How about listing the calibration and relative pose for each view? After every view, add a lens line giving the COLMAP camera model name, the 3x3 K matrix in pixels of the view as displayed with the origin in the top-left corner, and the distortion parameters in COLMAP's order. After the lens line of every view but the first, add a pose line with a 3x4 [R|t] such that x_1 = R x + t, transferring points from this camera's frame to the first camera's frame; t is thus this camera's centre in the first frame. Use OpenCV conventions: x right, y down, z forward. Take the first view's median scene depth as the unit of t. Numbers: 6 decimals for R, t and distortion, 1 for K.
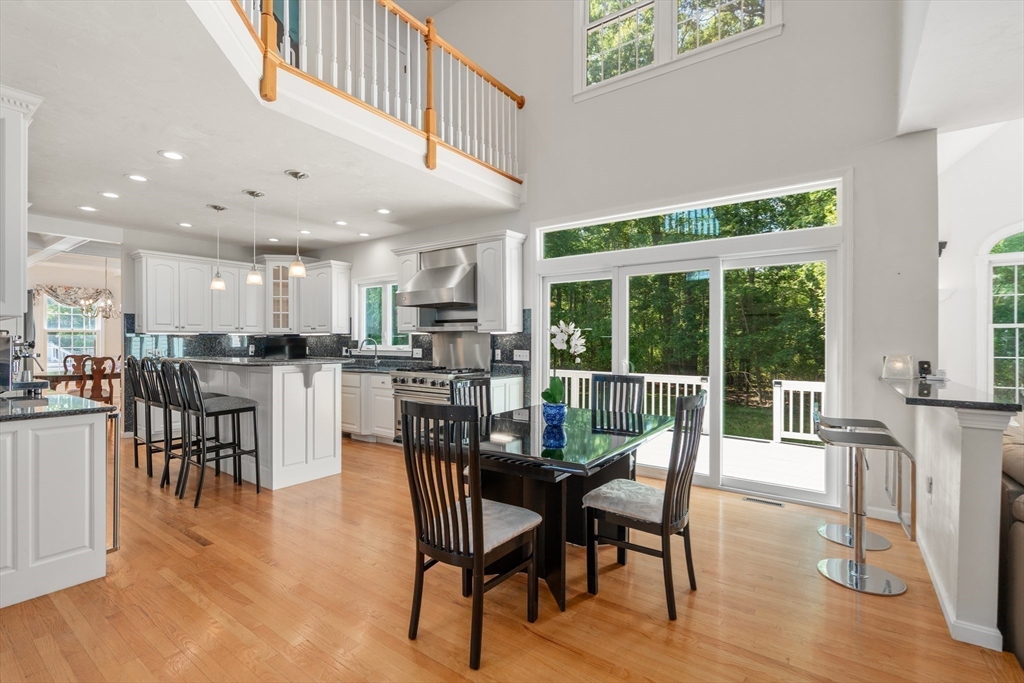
lens RADIAL K [[467.0, 0, 507.3], [0, 467.0, 339.5], [0, 0, 1]] dist [-0.003260, -0.000028]
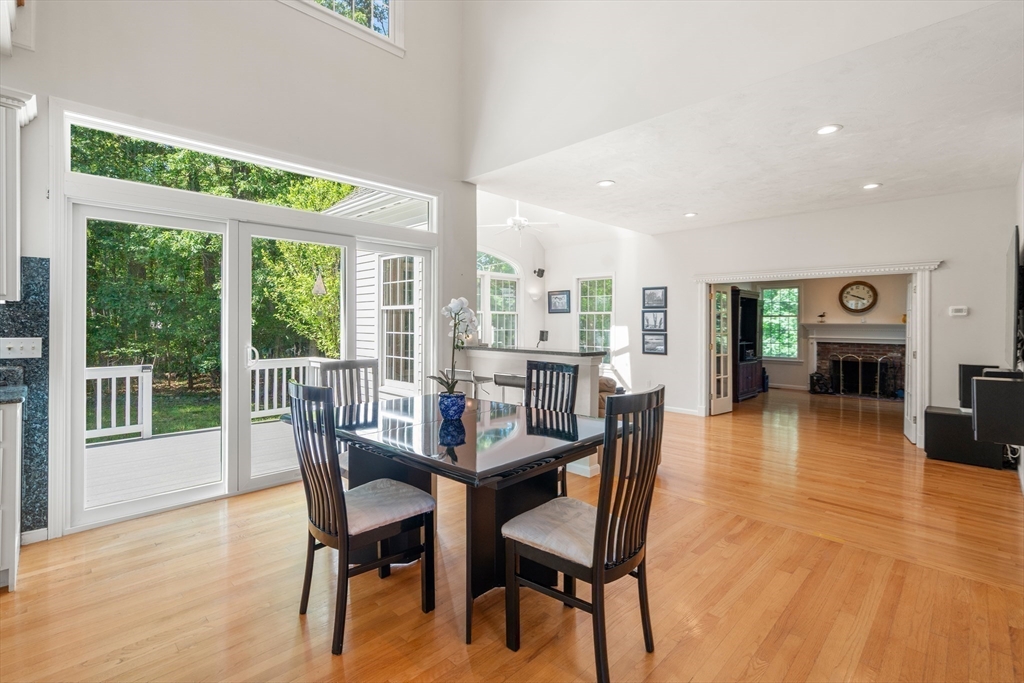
lens RADIAL K [[479.7, 0, 512.0], [0, 479.7, 326.2], [0, 0, 1]] dist [0.002414, 0.000214]
pose [[0.140245, -0.010563, 0.990060, -0.408247], [-0.004354, 0.999927, 0.011285, 0.003712], [-0.990107, -0.005893, 0.140189, 0.390701]]
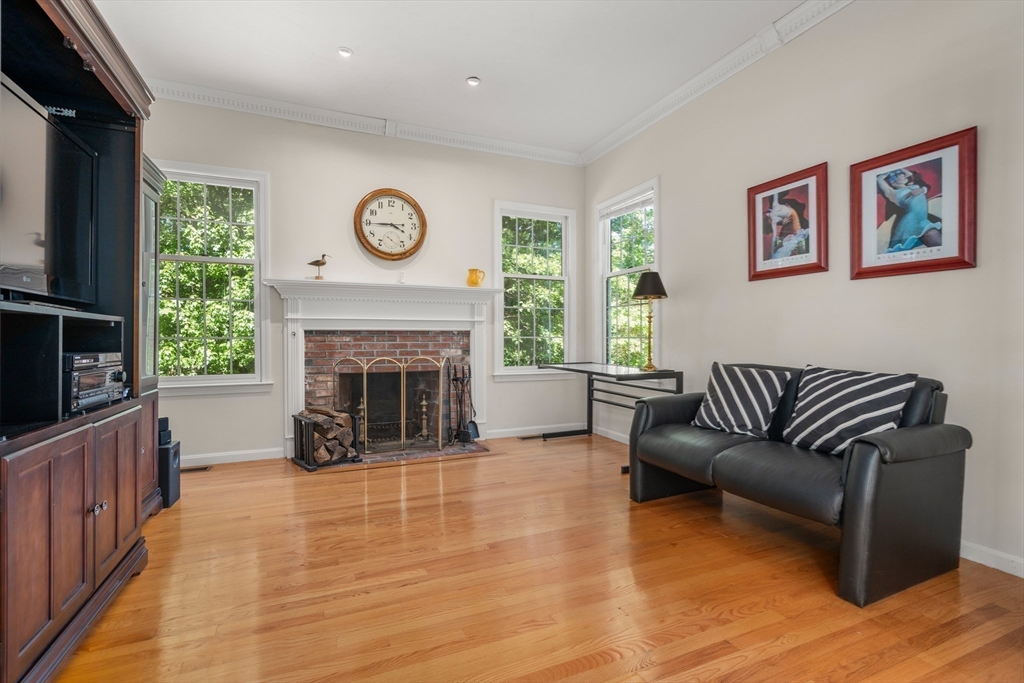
lens RADIAL K [[467.0, 0, 507.3], [0, 467.0, 339.5], [0, 0, 1]] dist [-0.003260, -0.000028]
pose [[-0.854604, -0.004000, 0.519265, 1.092332], [-0.000374, 0.999975, 0.007087, 0.097809], [-0.519281, 0.005862, -0.854584, -0.113284]]
